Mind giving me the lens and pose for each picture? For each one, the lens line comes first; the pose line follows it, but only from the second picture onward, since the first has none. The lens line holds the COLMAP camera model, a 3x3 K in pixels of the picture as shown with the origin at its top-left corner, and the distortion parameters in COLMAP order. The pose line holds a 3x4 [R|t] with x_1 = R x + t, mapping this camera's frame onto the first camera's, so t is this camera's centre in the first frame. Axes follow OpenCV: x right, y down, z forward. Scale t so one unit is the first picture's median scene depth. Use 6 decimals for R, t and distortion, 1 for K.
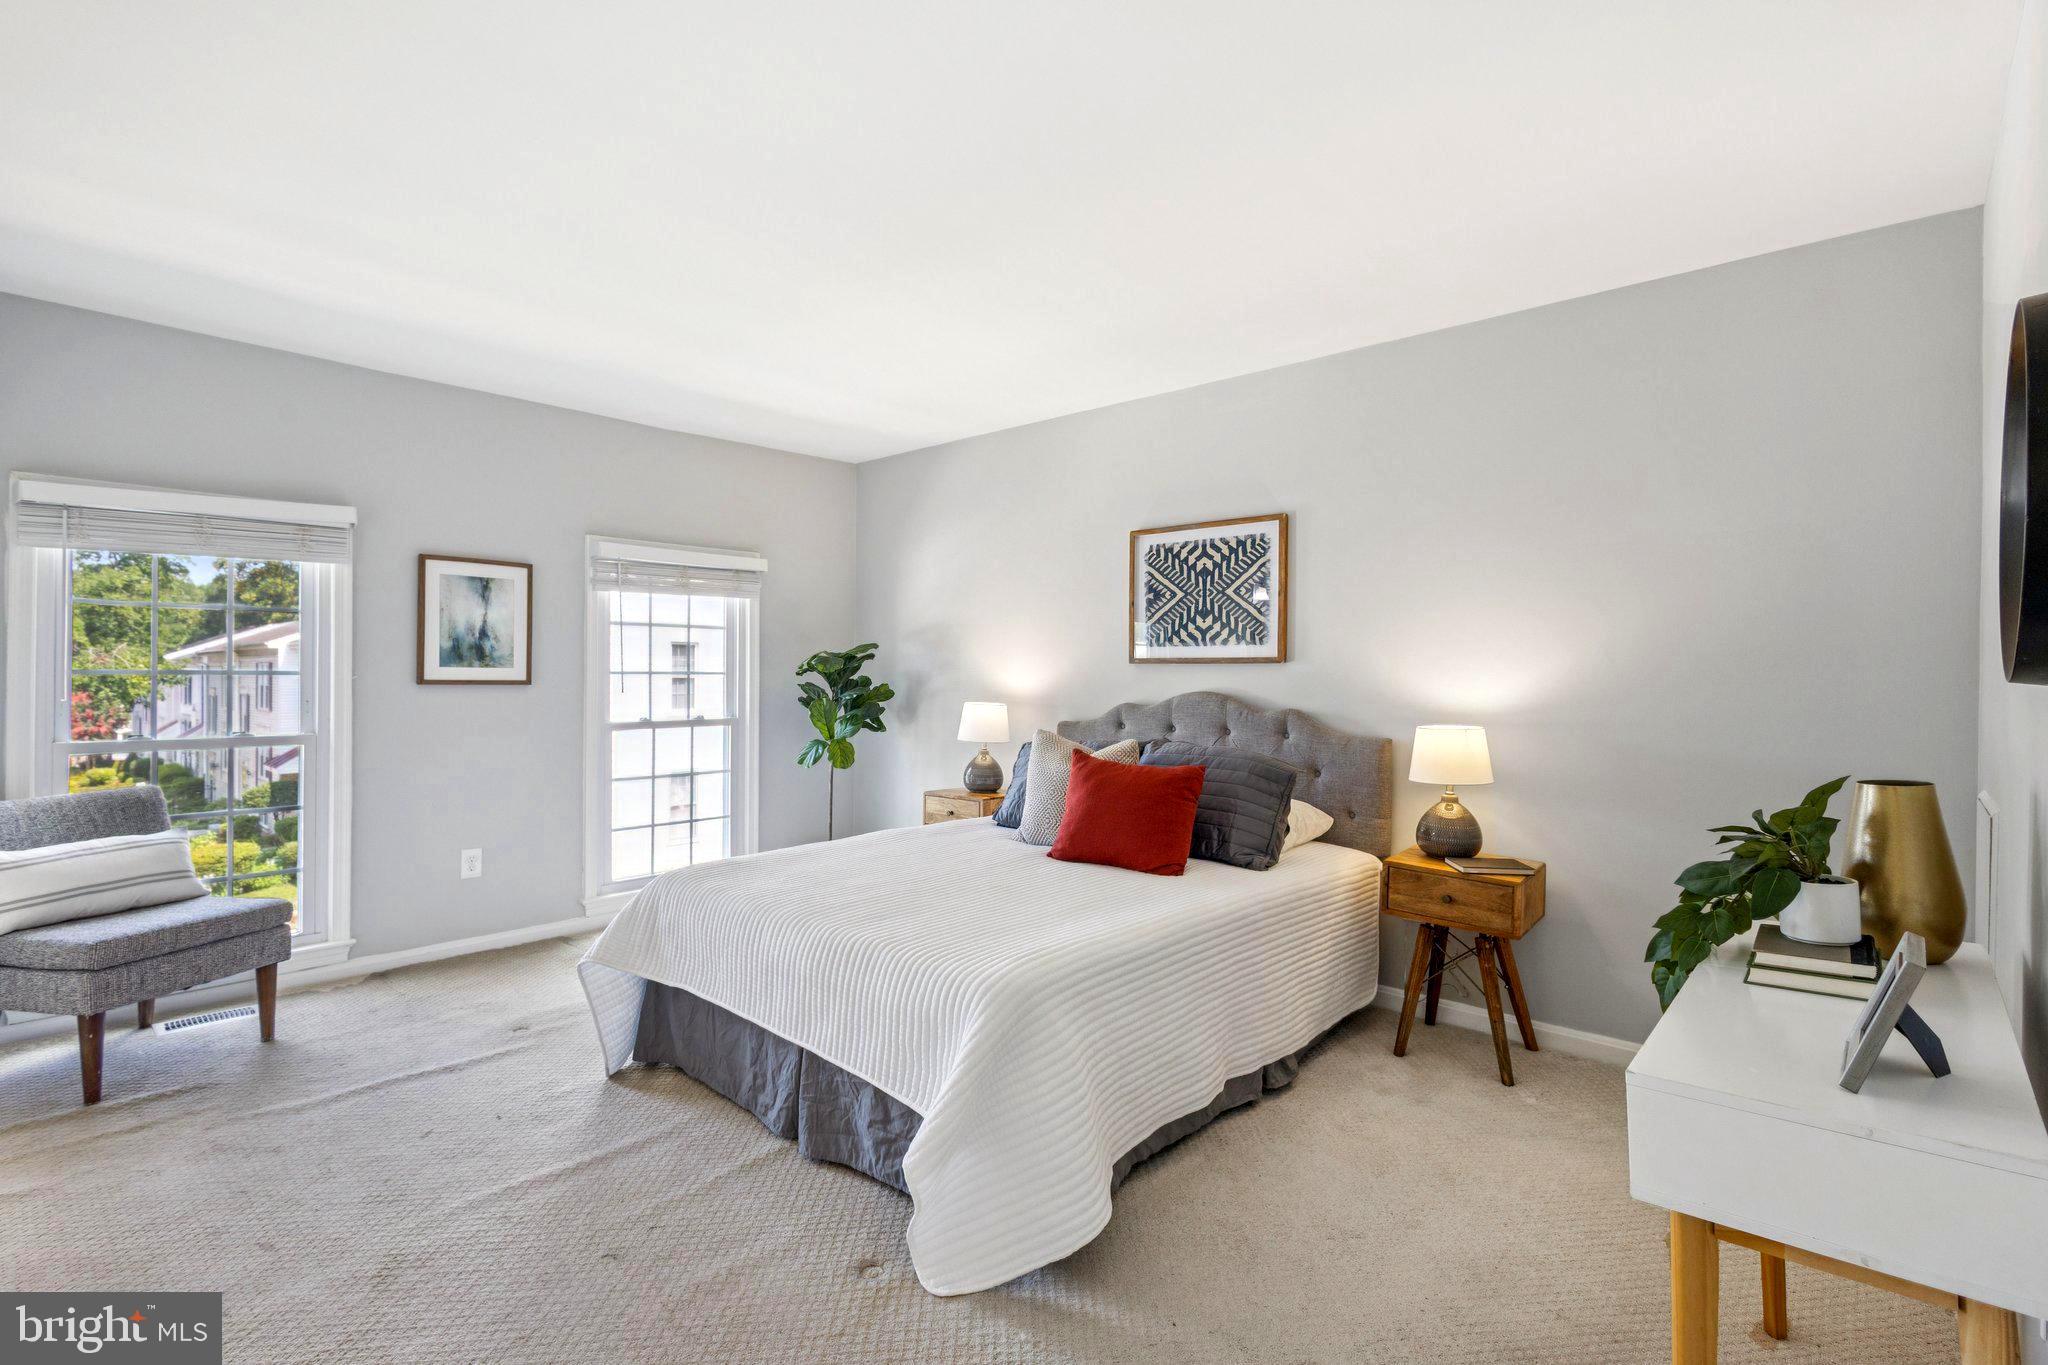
lens RADIAL K [[952.1, 0, 1026.0], [0, 952.1, 688.3], [0, 0, 1]] dist [0.010542, -0.000615]
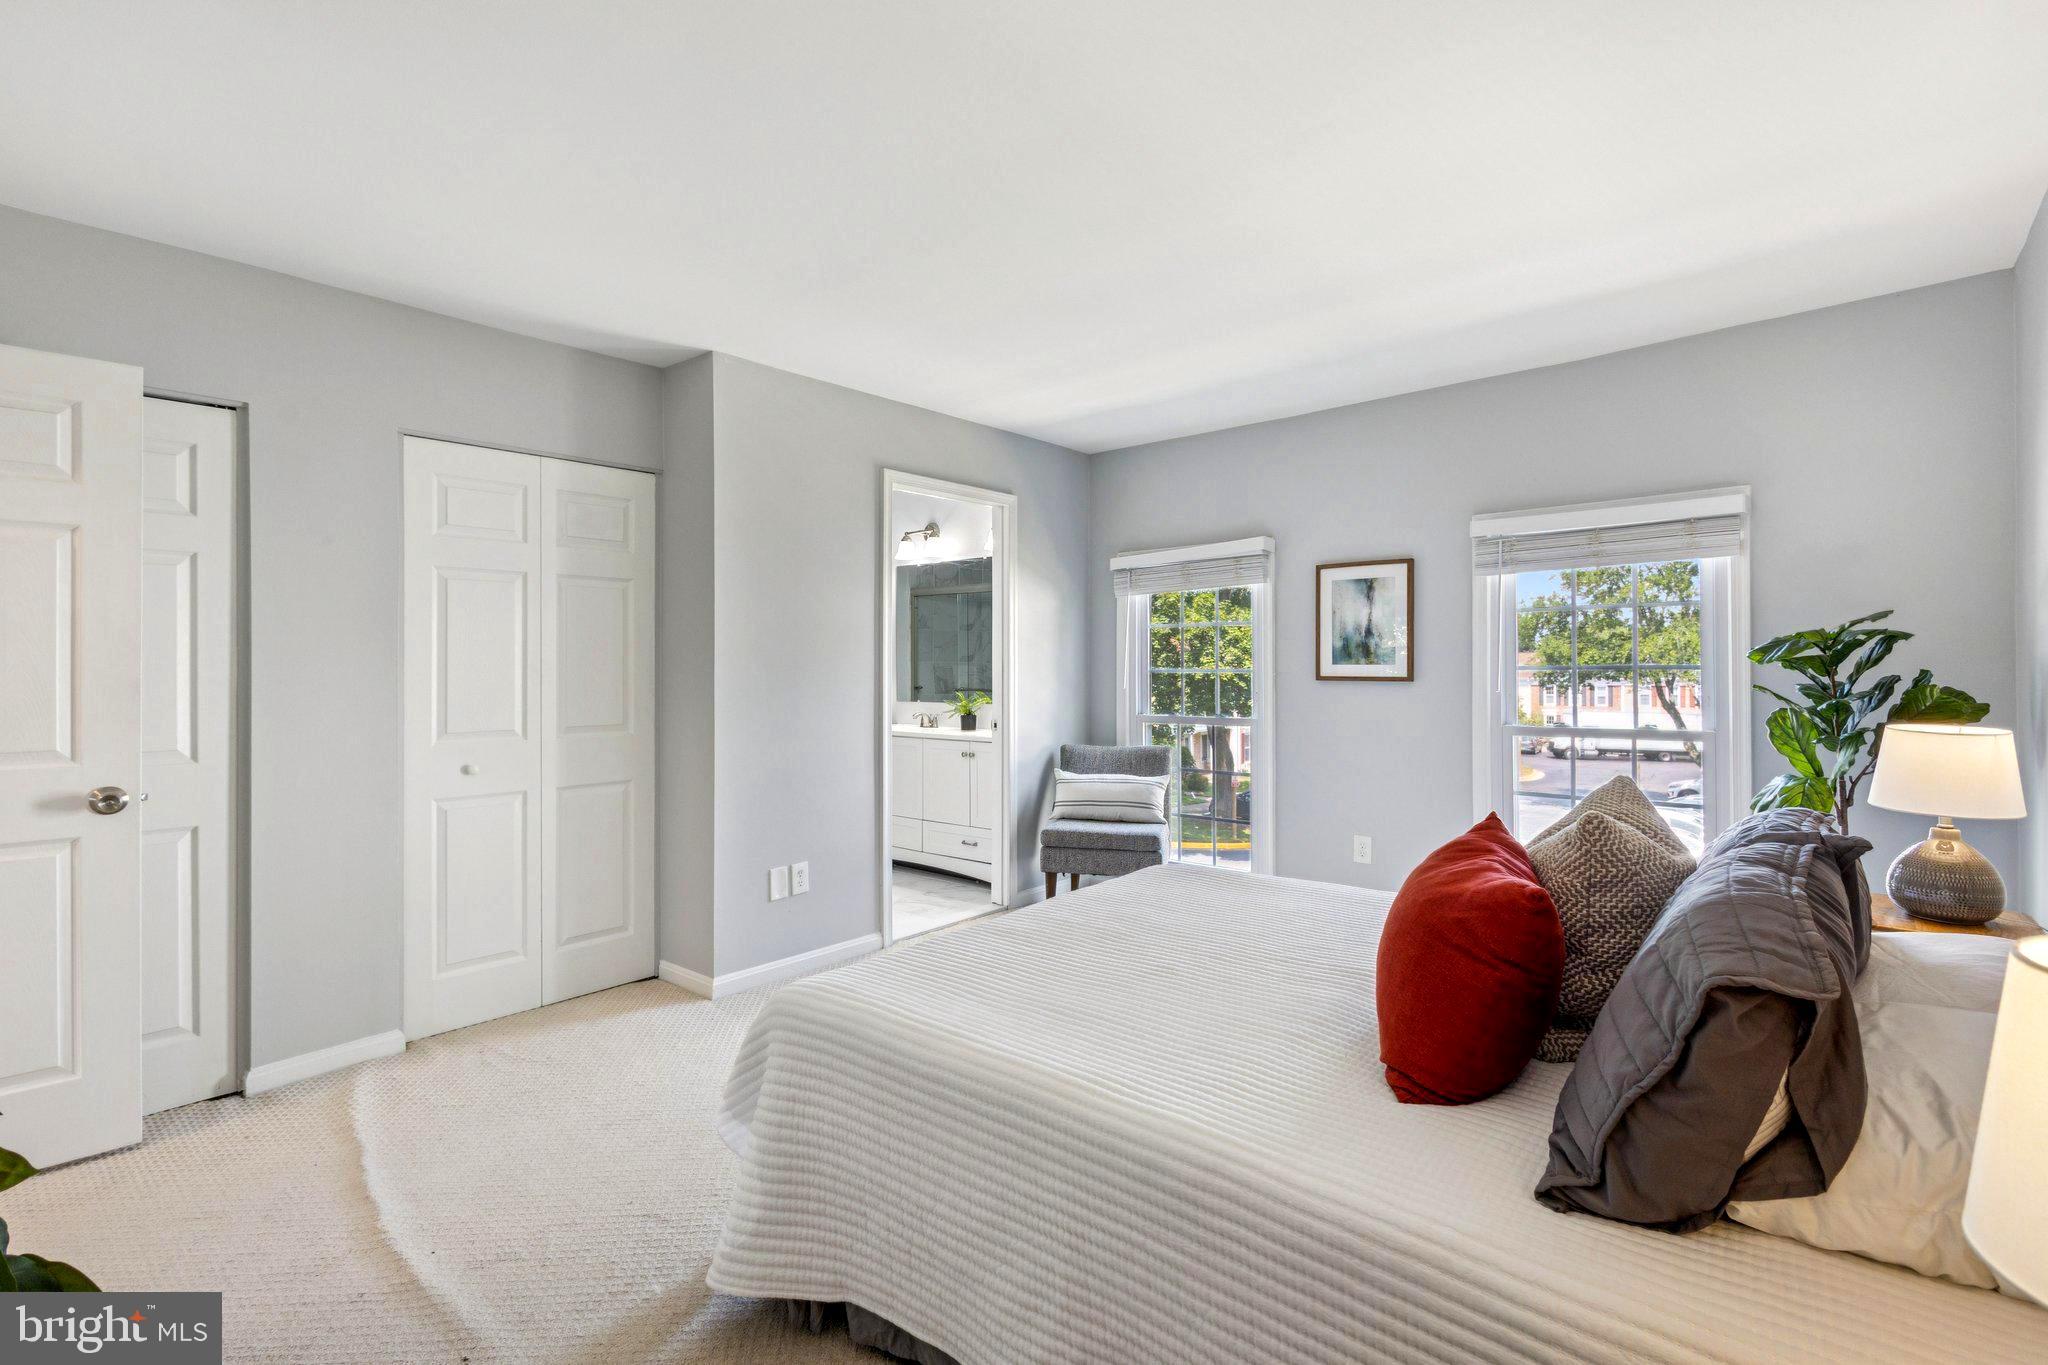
lens RADIAL K [[942.6, 0, 1024.0], [0, 942.6, 682.5], [0, 0, 1]] dist [0.005527, 0.000482]
pose [[0.013994, 0.010087, -0.999851, 0.463713], [-0.009566, 0.999905, 0.009954, -0.008703], [0.999856, 0.009425, 0.014090, 0.613601]]
